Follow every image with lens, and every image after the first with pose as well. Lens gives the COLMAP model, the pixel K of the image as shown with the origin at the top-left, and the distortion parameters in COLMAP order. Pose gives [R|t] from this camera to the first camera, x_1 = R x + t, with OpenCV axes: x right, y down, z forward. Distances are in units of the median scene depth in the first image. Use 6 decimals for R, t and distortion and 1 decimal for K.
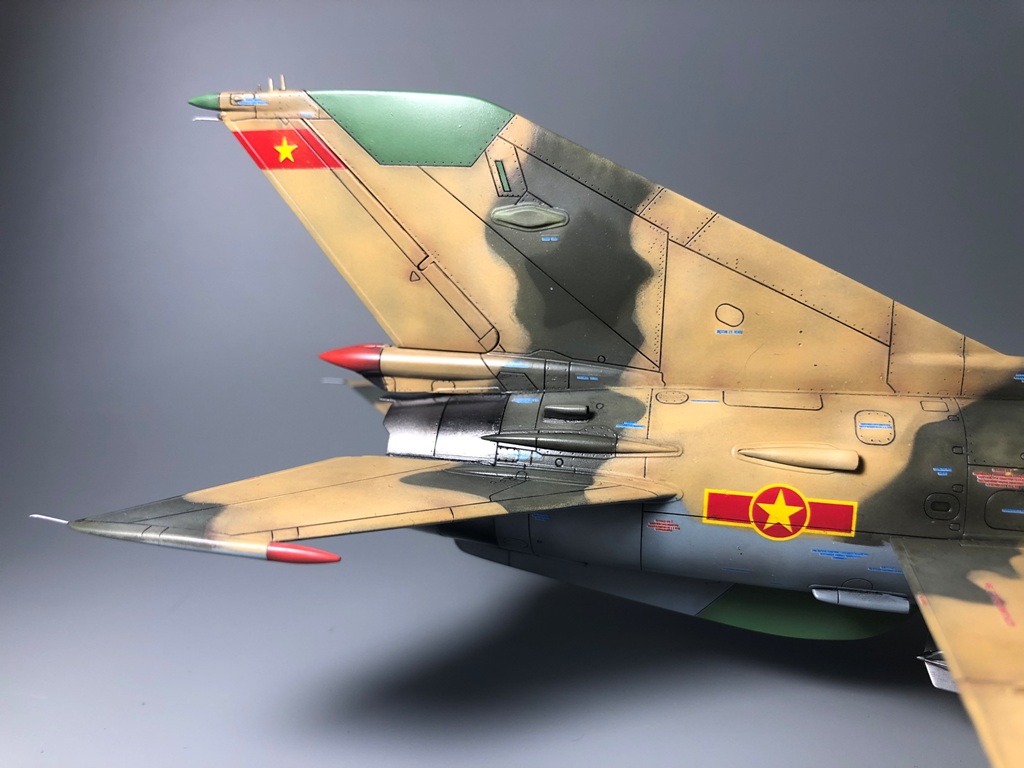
lens RADIAL K [[870.0, 0, 507.3], [0, 870.0, 384.0], [0, 0, 1]] dist [0.018339, -0.081118]
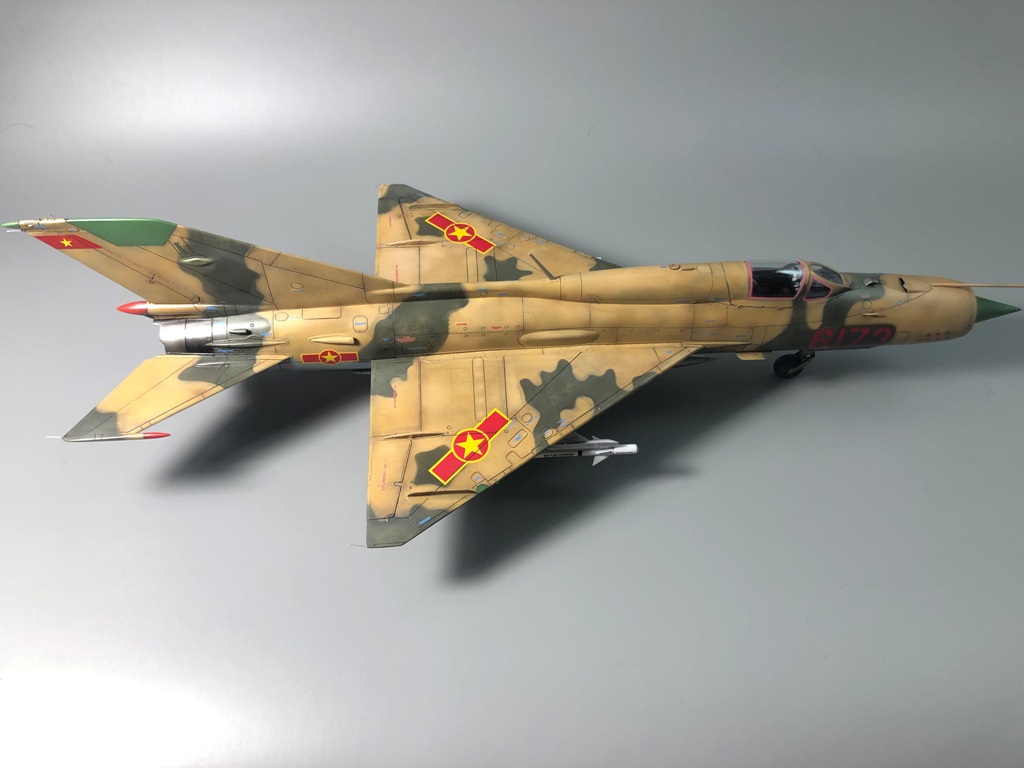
lens RADIAL K [[849.1, 0, 503.9], [0, 849.1, 378.5], [0, 0, 1]] dist [0.227681, -0.780330]
pose [[0.965279, -0.216147, 0.146689, 0.401266], [0.070448, 0.756144, 0.650602, -1.373698], [-0.251544, -0.617678, 0.745117, -1.045156]]
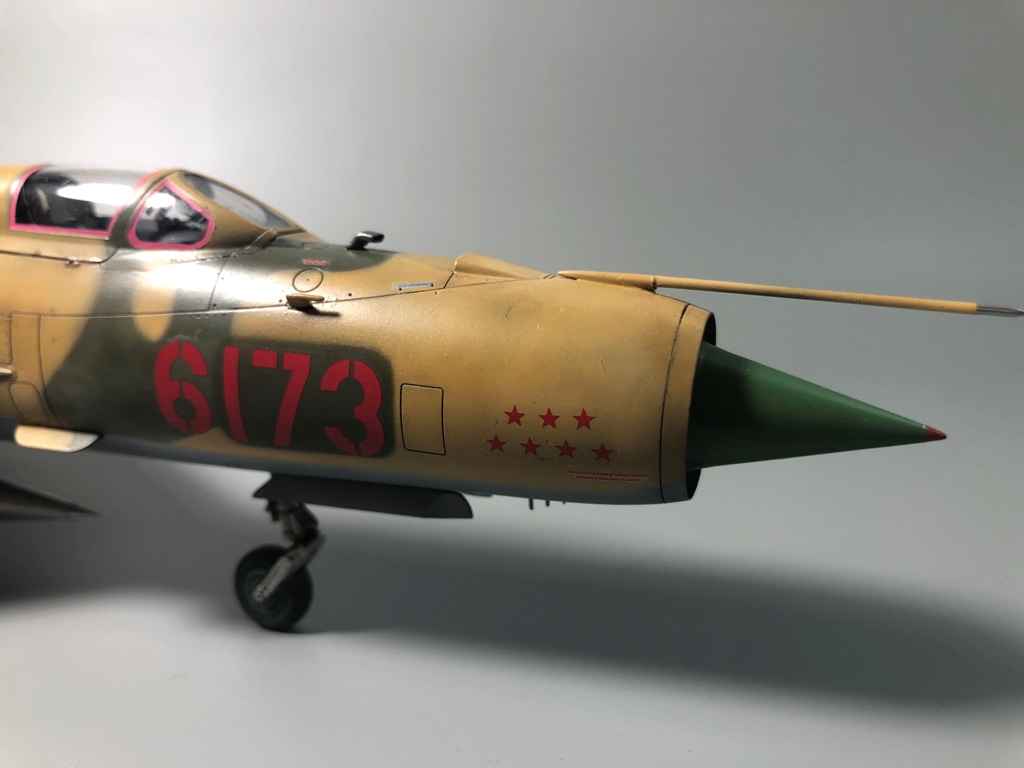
lens RADIAL K [[870.0, 0, 507.3], [0, 870.0, 384.0], [0, 0, 1]] dist [0.018339, -0.081118]
pose [[0.989651, -0.006862, -0.143334, 2.105357], [0.013273, 0.998951, 0.043816, 0.209726], [0.142883, -0.045265, 0.988704, -0.089613]]
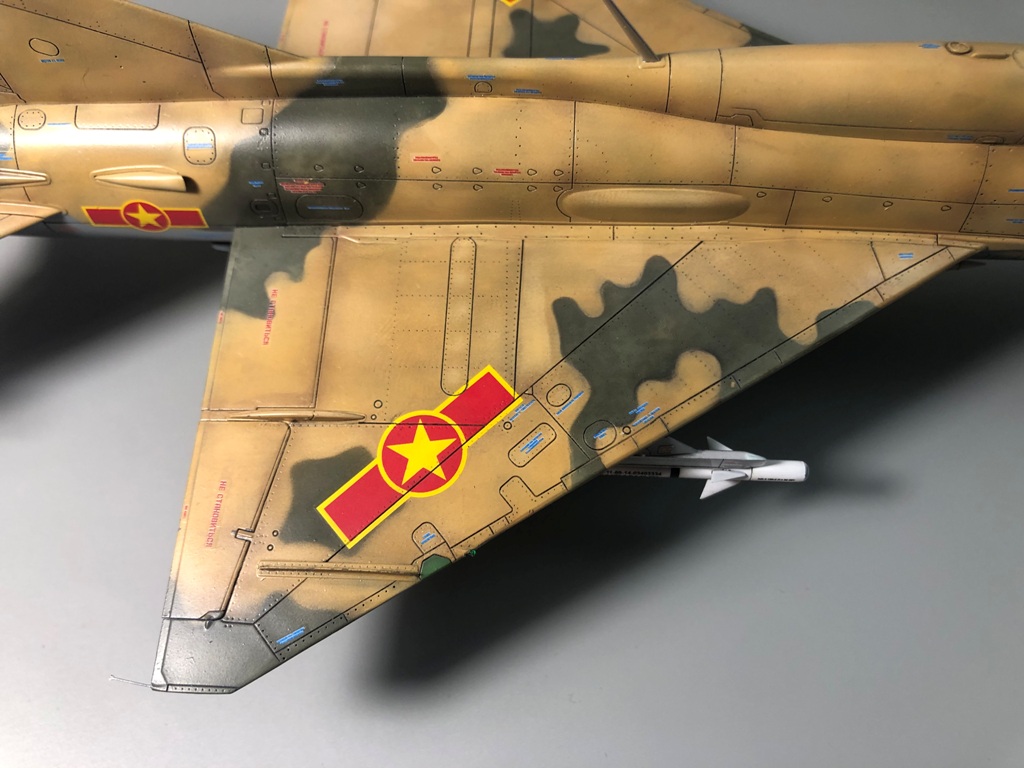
lens RADIAL K [[870.0, 0, 507.3], [0, 870.0, 384.0], [0, 0, 1]] dist [0.018339, -0.081118]
pose [[0.986723, -0.161238, 0.019474, 0.704016], [0.084276, 0.610823, 0.787269, -0.585535], [-0.138833, -0.775176, 0.616302, 0.002175]]
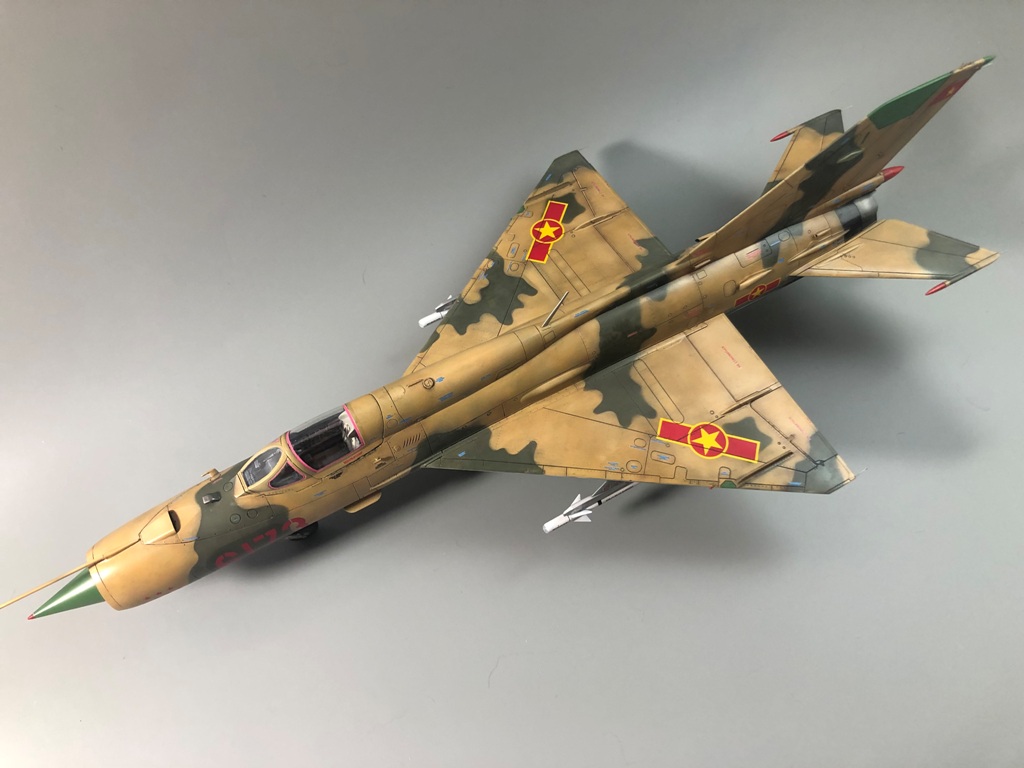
lens RADIAL K [[851.3, 0, 509.3], [0, 851.3, 369.5], [0, 0, 1]] dist [0.144114, -0.435125]
pose [[-0.760754, 0.556209, -0.334493, 1.823511], [-0.122820, 0.382684, 0.915679, -1.990329], [0.637314, 0.737689, -0.222815, 1.404697]]
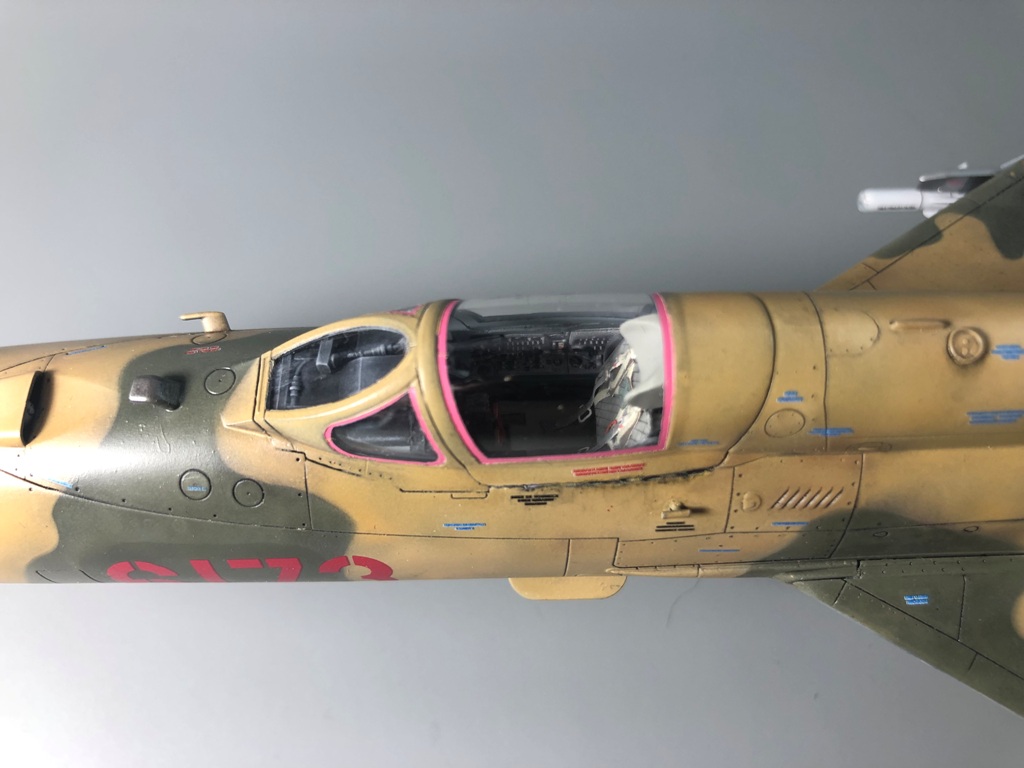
lens RADIAL K [[849.1, 0, 503.9], [0, 849.1, 378.5], [0, 0, 1]] dist [0.227681, -0.780330]
pose [[-0.972883, 0.189075, -0.133223, 1.677670], [-0.075853, 0.283317, 0.956022, -0.536097], [0.218504, 0.940203, -0.261293, 0.932876]]
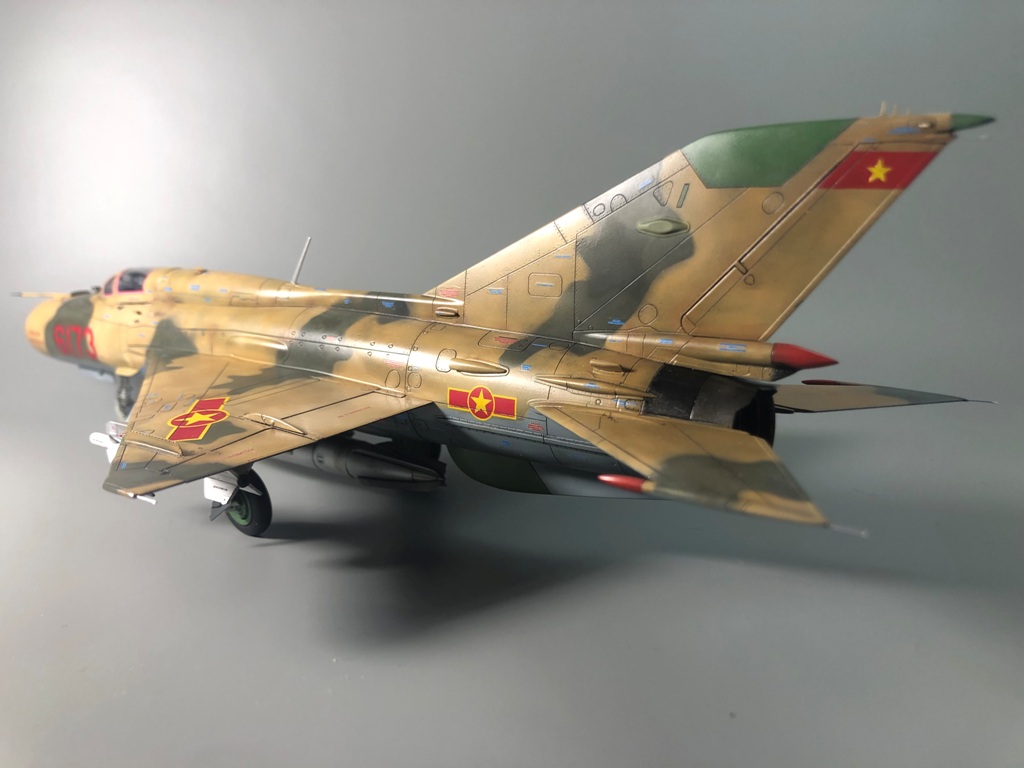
lens RADIAL K [[870.0, 0, 507.3], [0, 870.0, 384.0], [0, 0, 1]] dist [0.018339, -0.081118]
pose [[-0.891351, -0.098500, 0.442483, -0.386652], [0.093721, 0.914975, 0.392475, -0.532707], [-0.443520, 0.391303, -0.806333, 2.353297]]
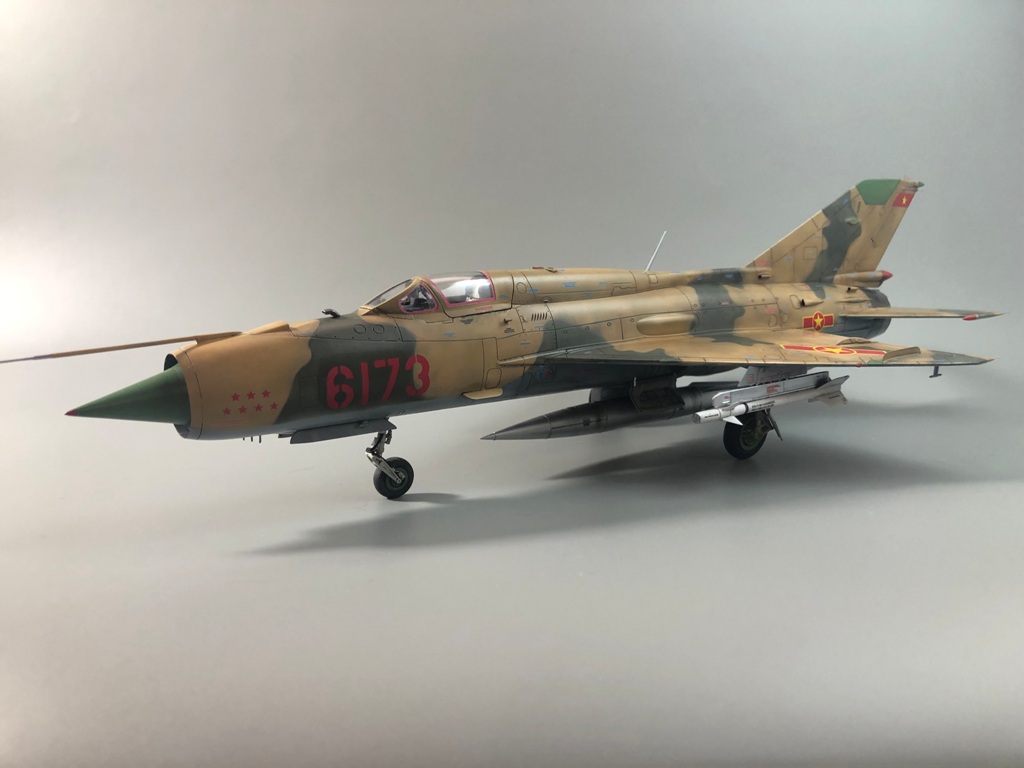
lens RADIAL K [[851.3, 0, 509.3], [0, 851.3, 369.5], [0, 0, 1]] dist [0.144114, -0.435125]
pose [[-0.664911, 0.104829, -0.739530, 2.937206], [-0.169420, 0.943129, 0.286014, -0.358982], [0.727454, 0.315465, -0.609337, 2.112566]]
